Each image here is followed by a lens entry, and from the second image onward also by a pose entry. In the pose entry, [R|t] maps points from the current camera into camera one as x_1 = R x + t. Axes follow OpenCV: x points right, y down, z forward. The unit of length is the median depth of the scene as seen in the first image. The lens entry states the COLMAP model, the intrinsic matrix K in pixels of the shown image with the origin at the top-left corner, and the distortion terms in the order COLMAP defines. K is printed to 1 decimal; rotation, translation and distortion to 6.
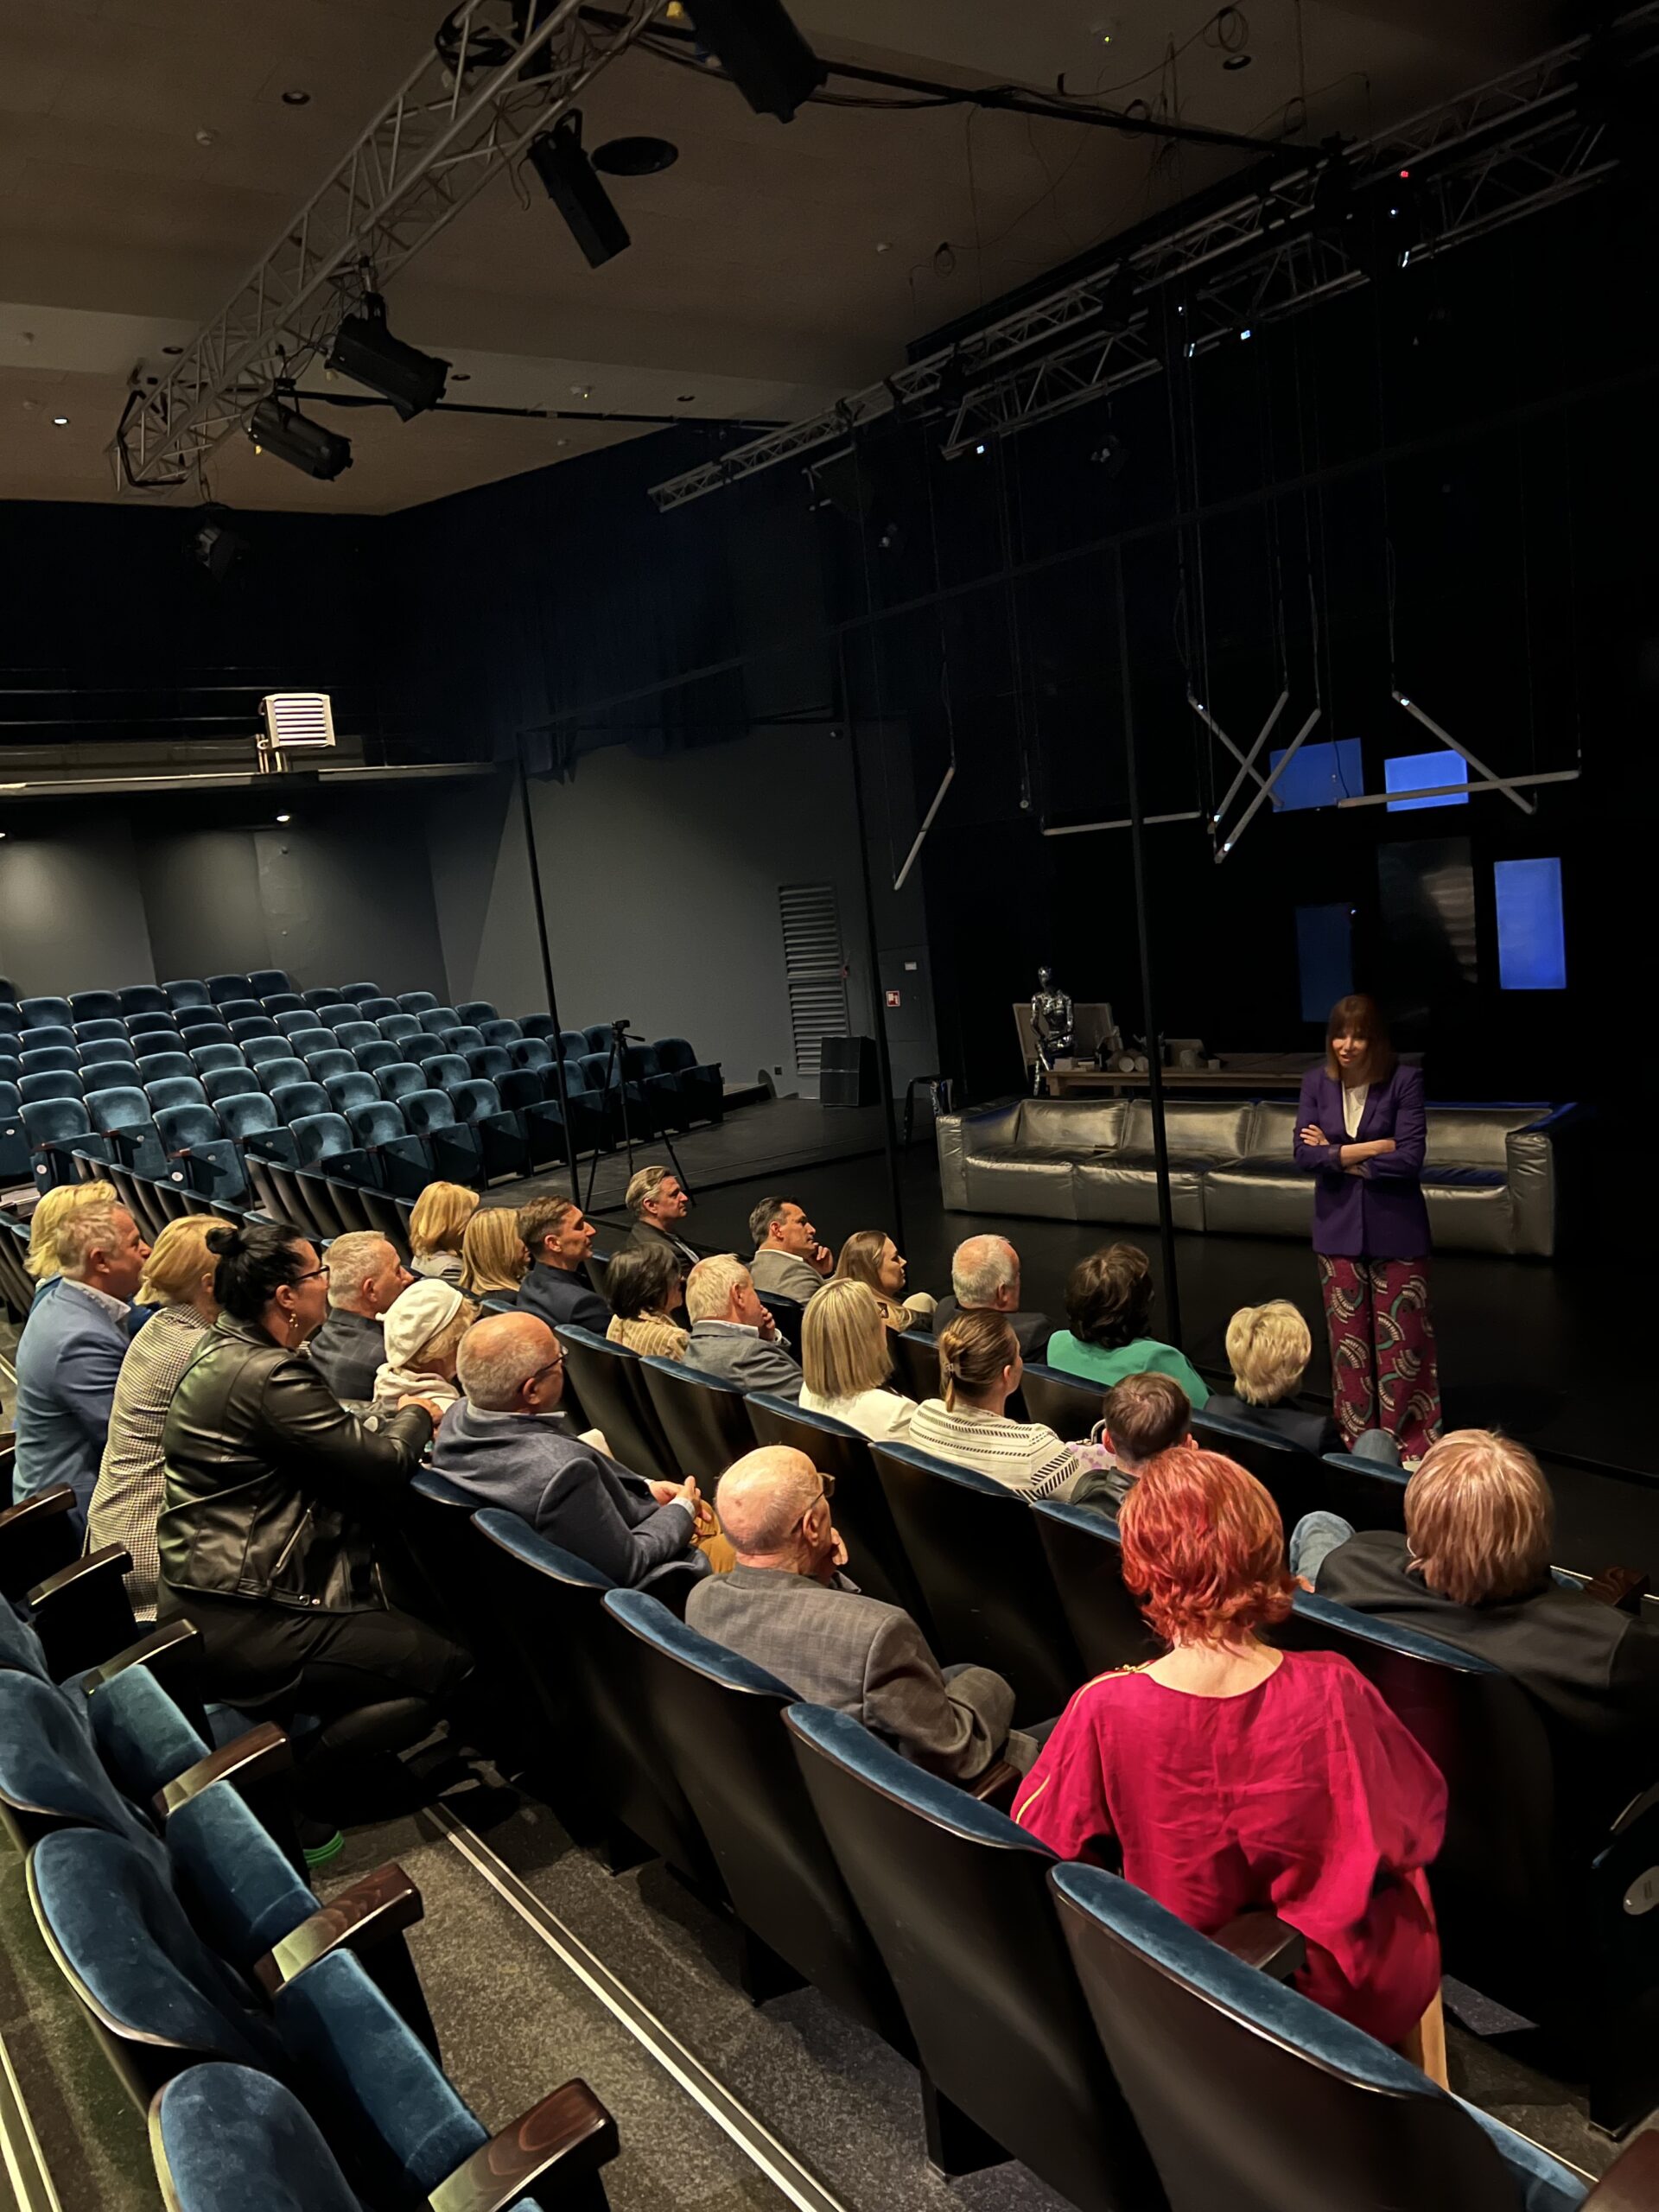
lens RADIAL K [[1657.1, 0, 829.5], [0, 1657.1, 1106.0], [0, 0, 1]] dist [-0.000501, -0.000873]
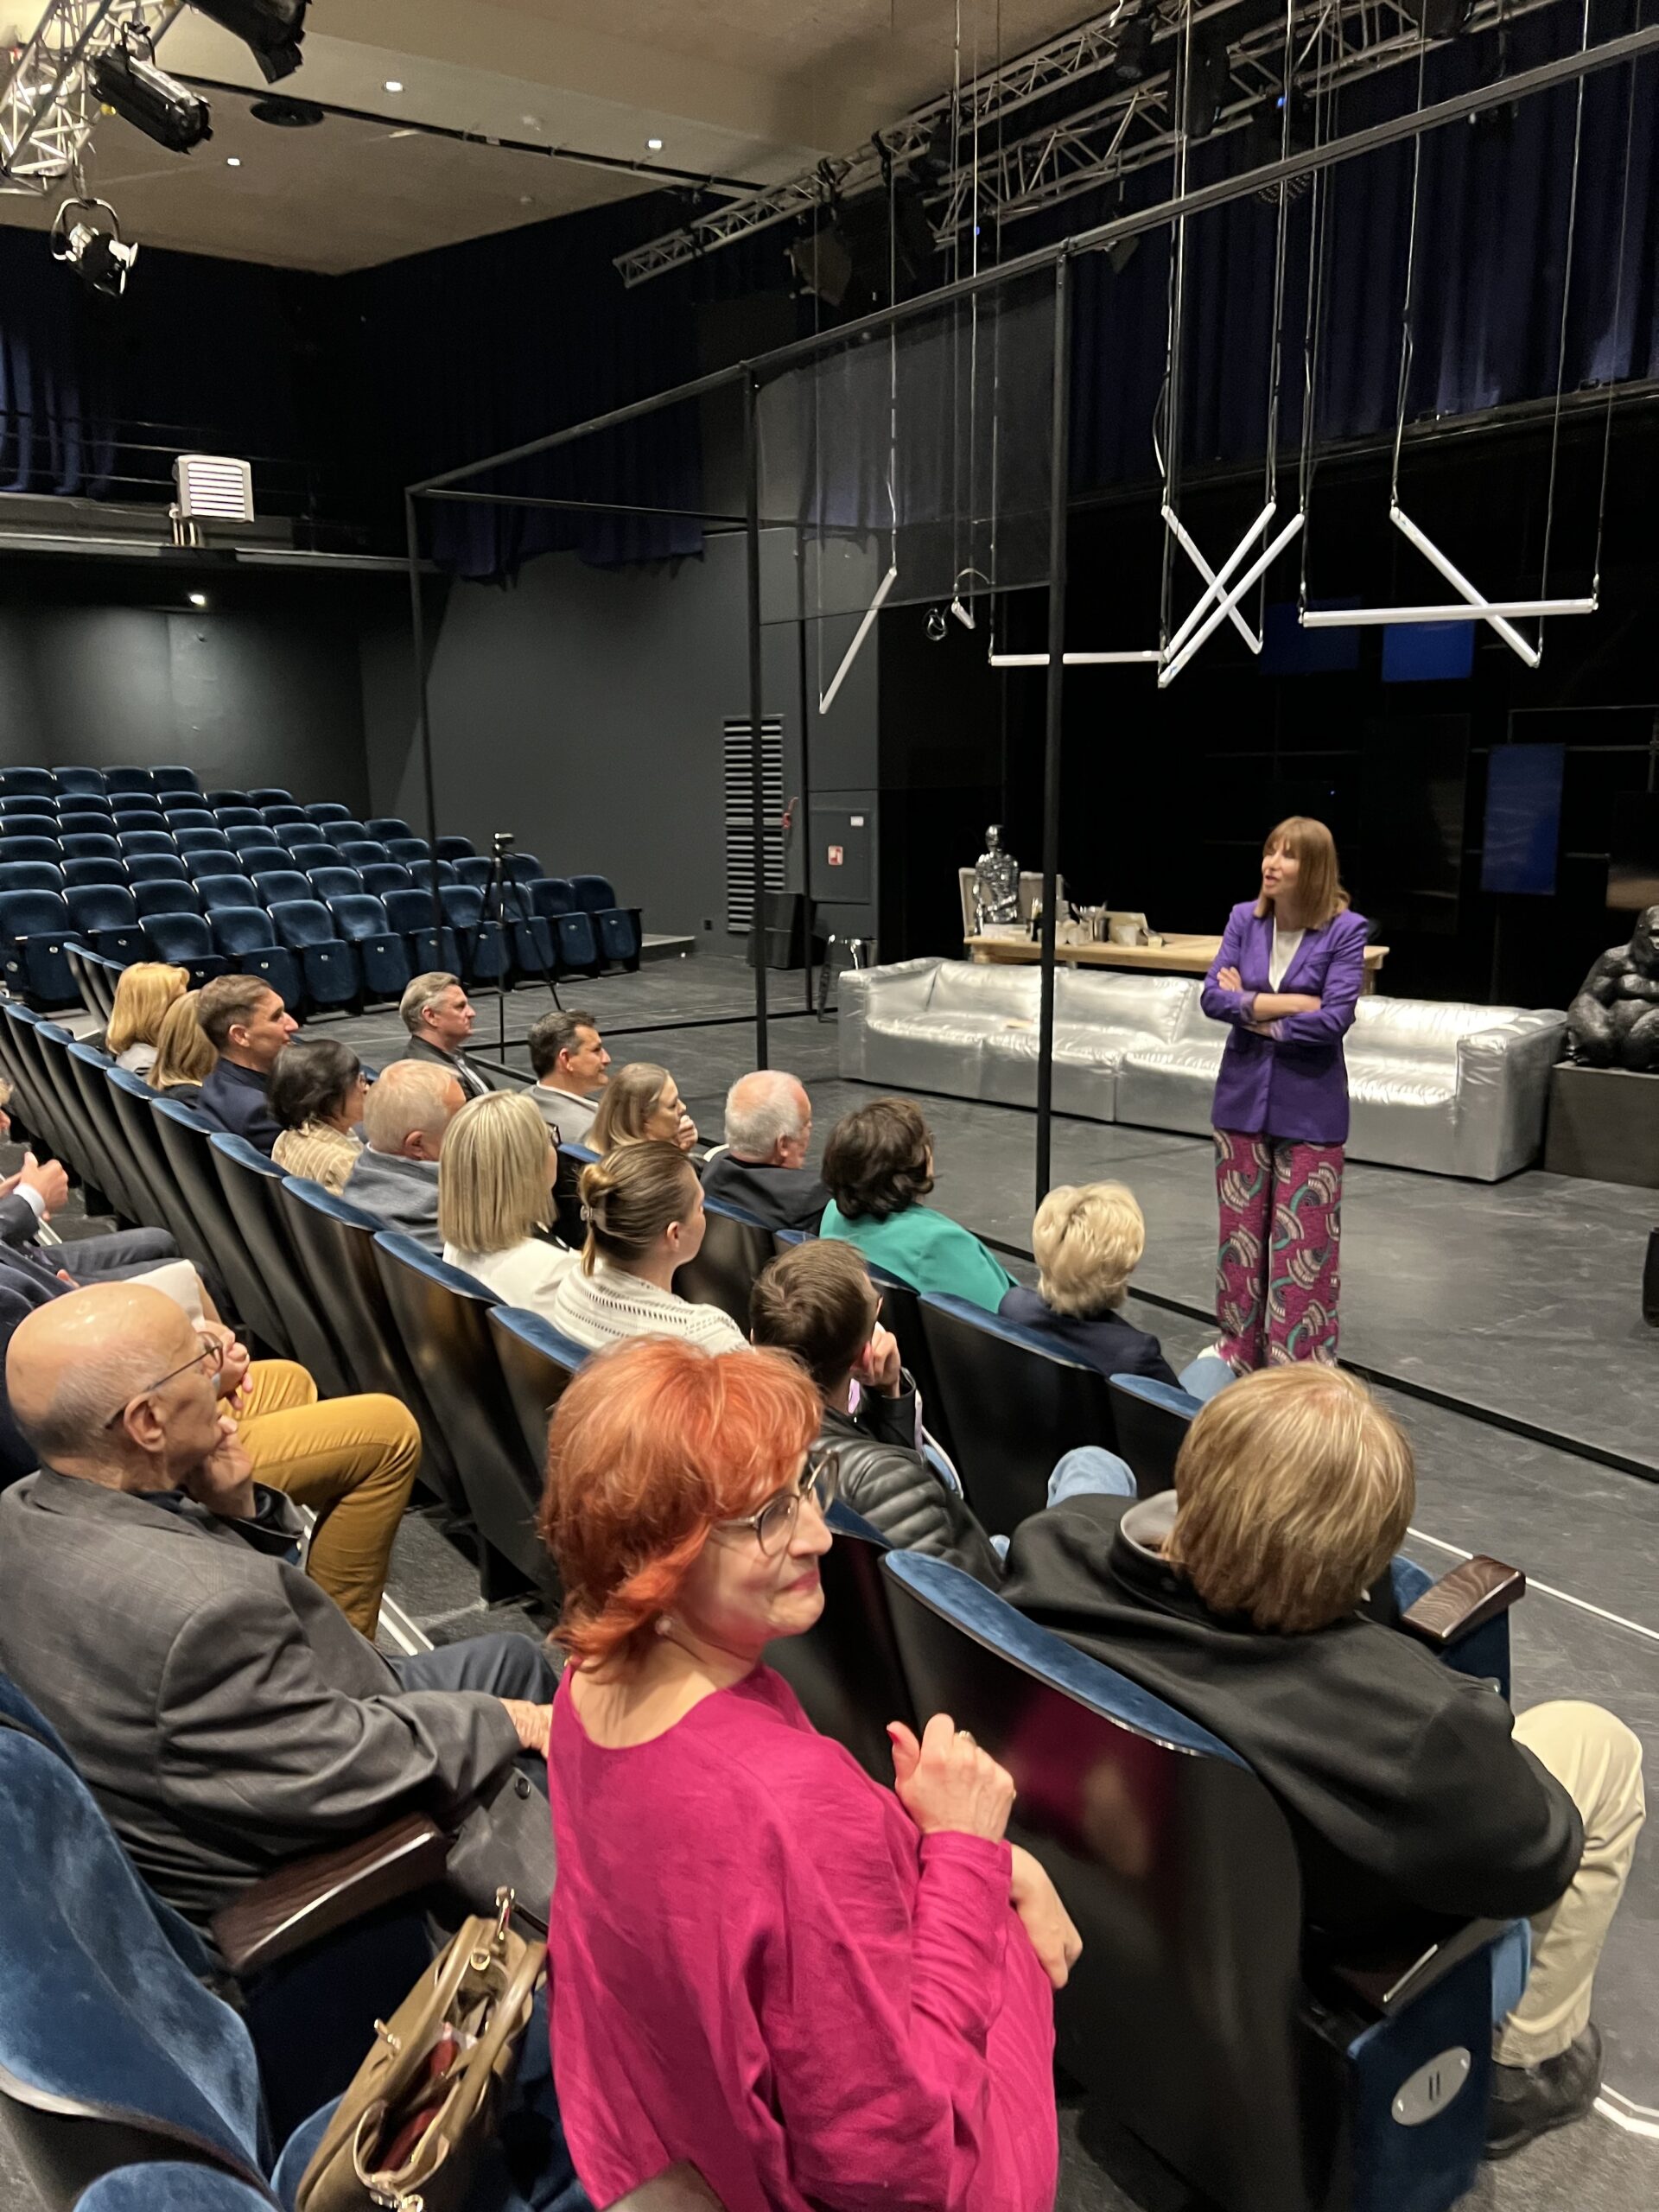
lens RADIAL K [[1665.2, 0, 818.7], [0, 1665.2, 1117.5], [0, 0, 1]] dist [-0.070507, 0.074872]
pose [[0.995359, 0.096232, -0.000786, 0.055305], [-0.095938, 0.992895, 0.070392, 0.019036], [0.007554, -0.069990, 0.997519, 0.097699]]
